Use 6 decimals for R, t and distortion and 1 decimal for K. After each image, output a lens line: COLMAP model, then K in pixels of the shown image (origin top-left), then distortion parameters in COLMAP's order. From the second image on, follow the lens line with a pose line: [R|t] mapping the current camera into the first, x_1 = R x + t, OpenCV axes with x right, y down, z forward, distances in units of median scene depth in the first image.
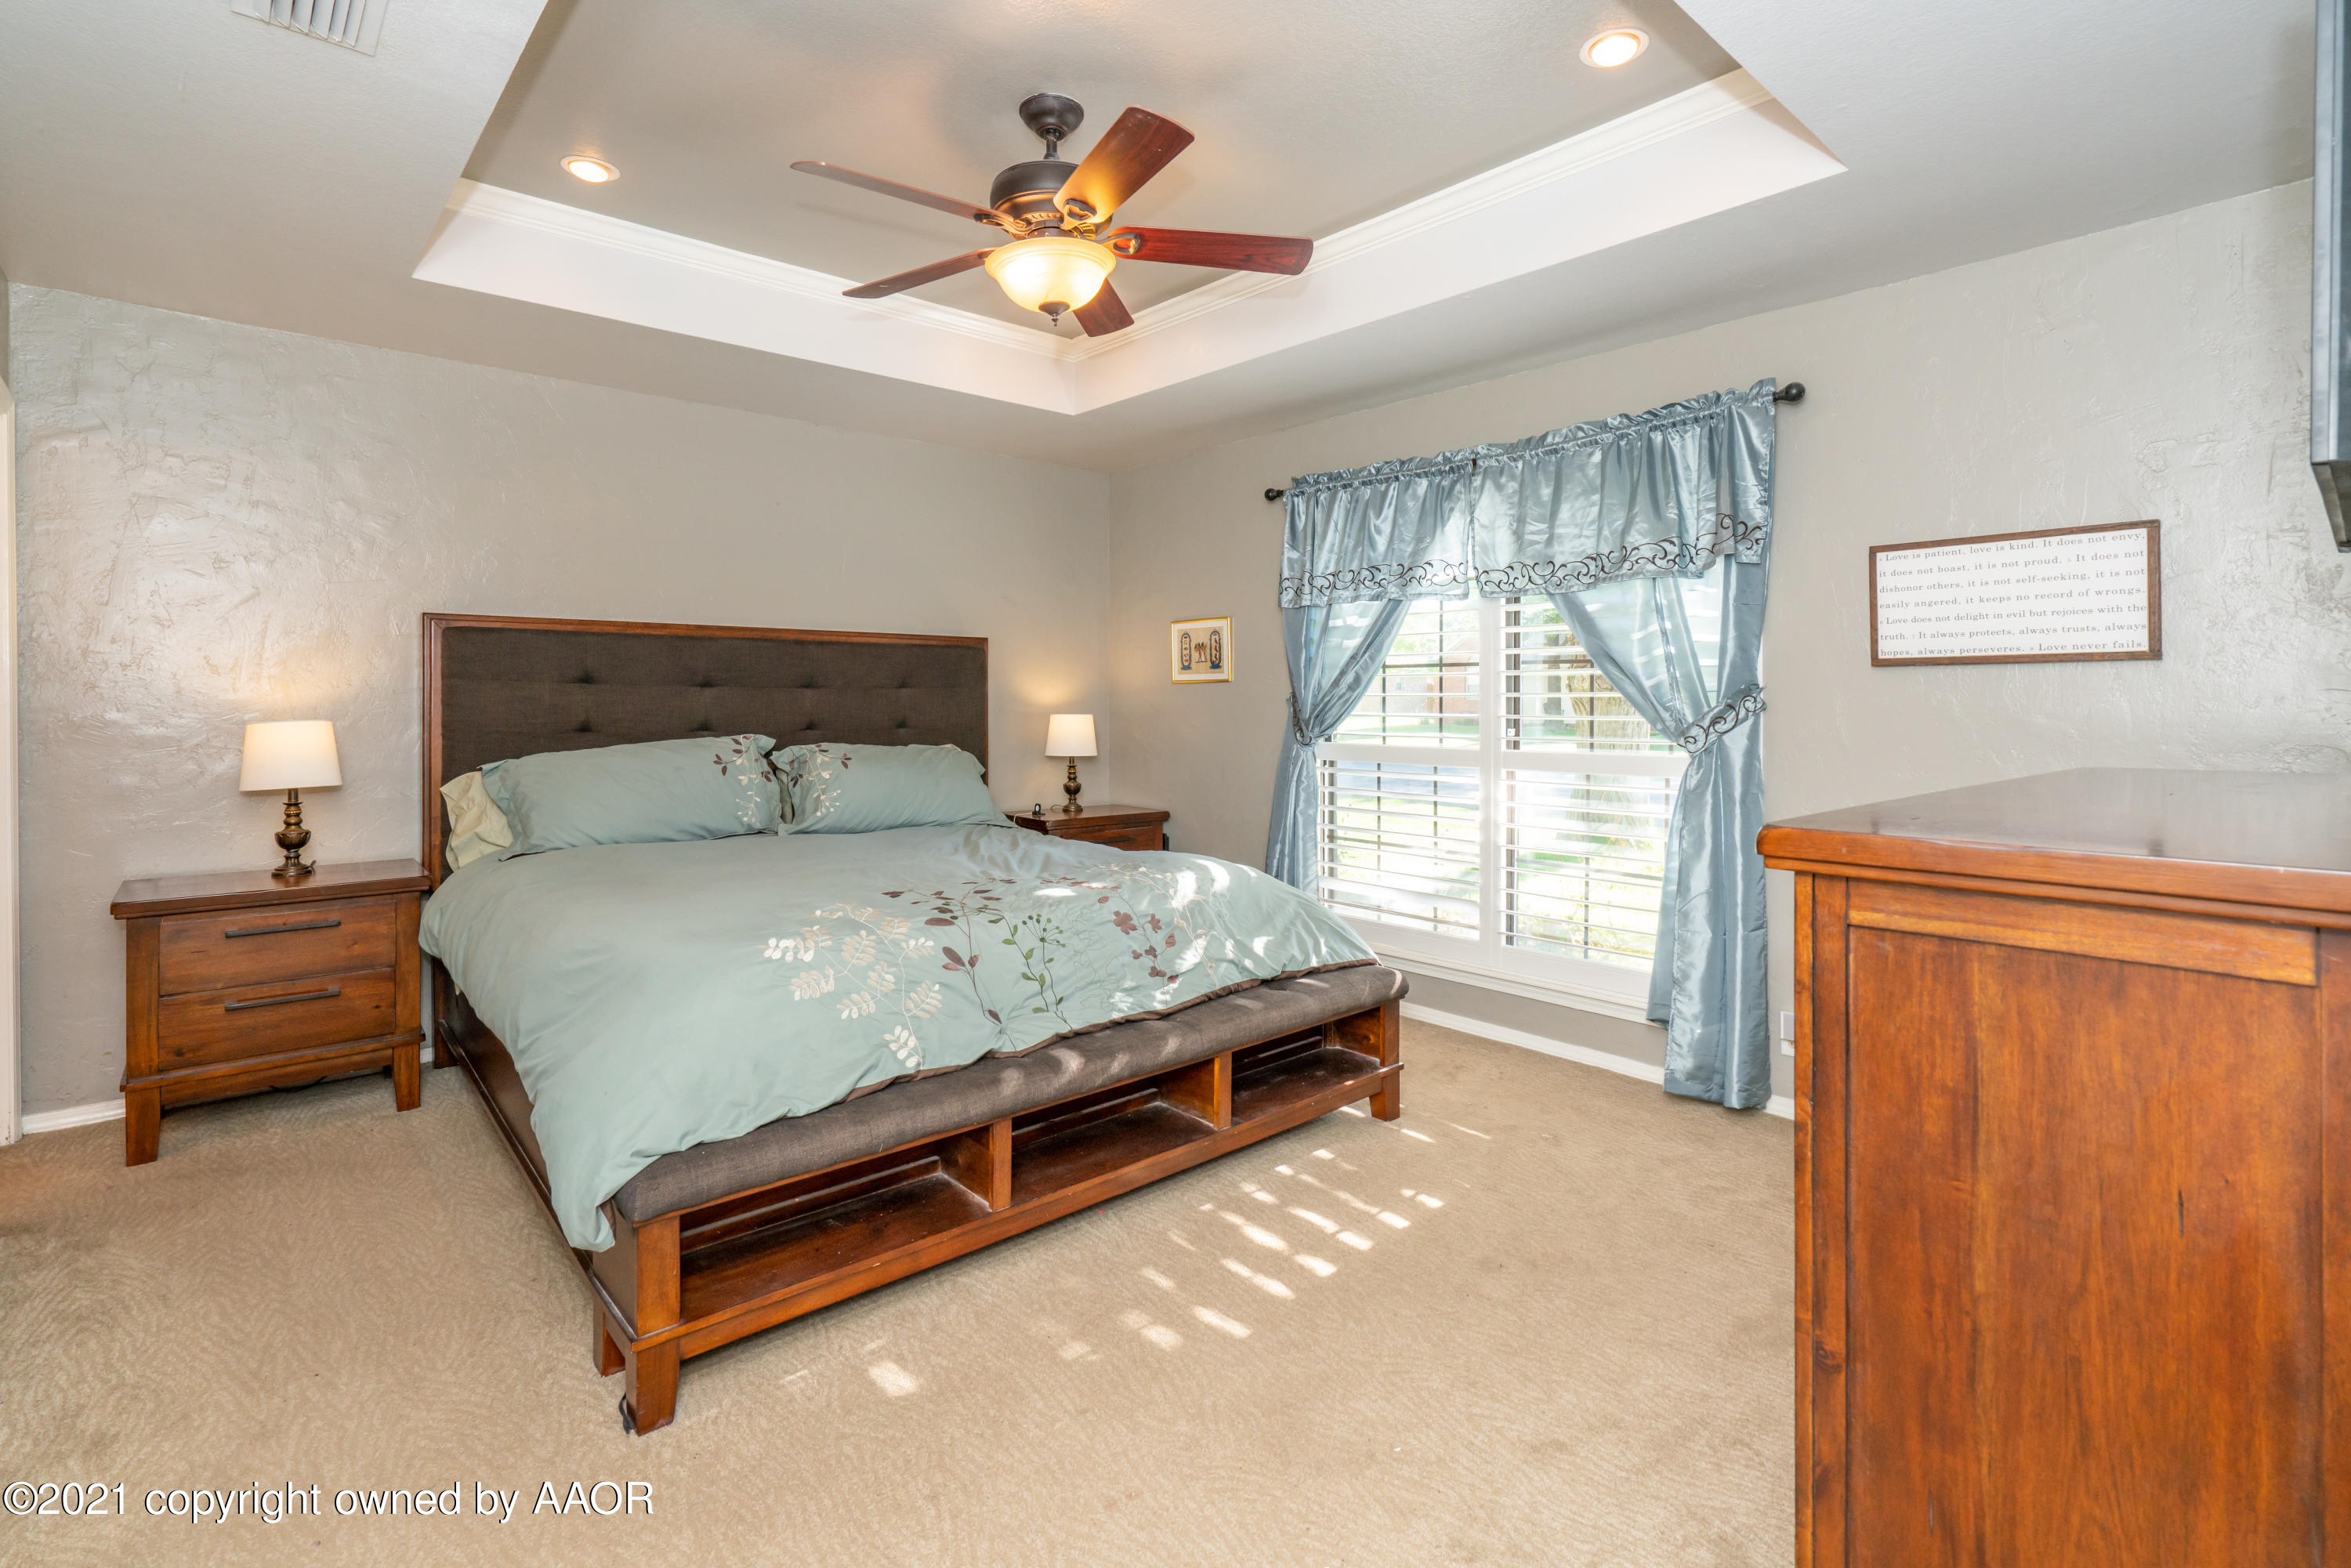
lens RADIAL K [[1093.4, 0, 1136.0], [0, 1093.4, 690.2], [0, 0, 1]] dist [0.002126, 0.000582]
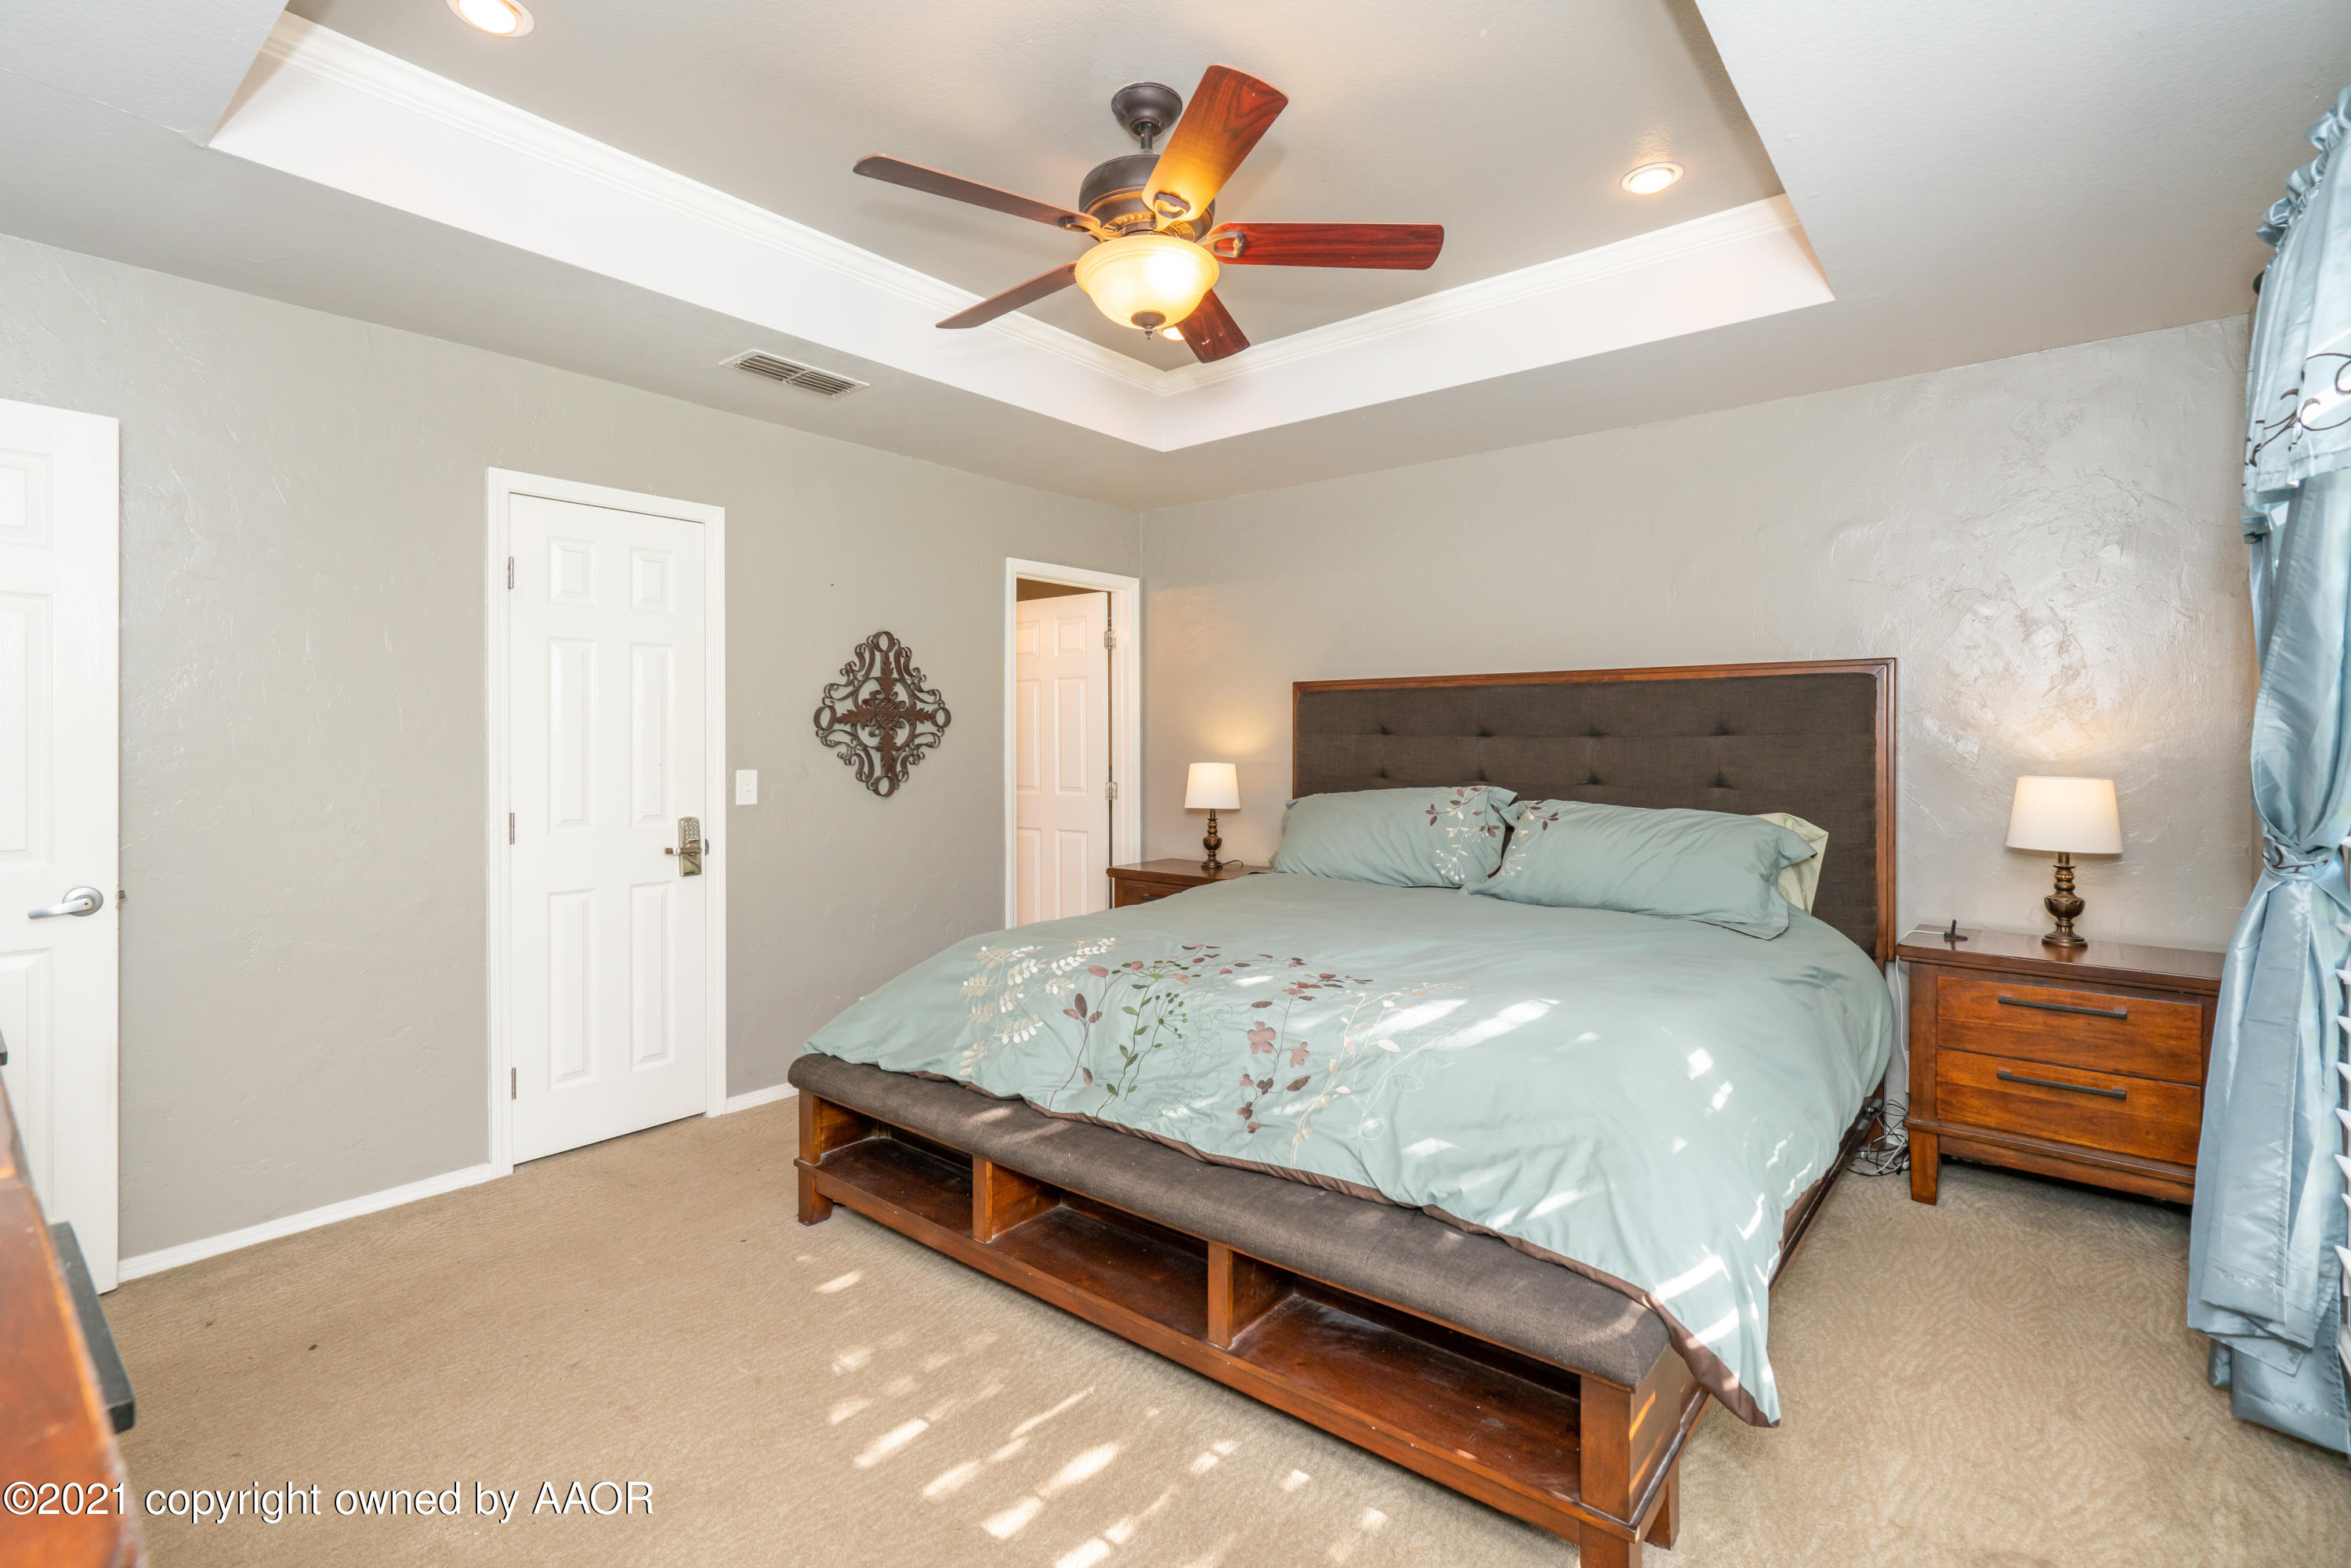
lens RADIAL K [[1093.4, 0, 1136.0], [0, 1093.4, 690.2], [0, 0, 1]] dist [0.002126, 0.000582]
pose [[0.164499, -0.057658, -0.984691, 0.578926], [0.004045, 0.998321, -0.057781, 0.012422], [0.986369, 0.005522, 0.164456, 0.598718]]
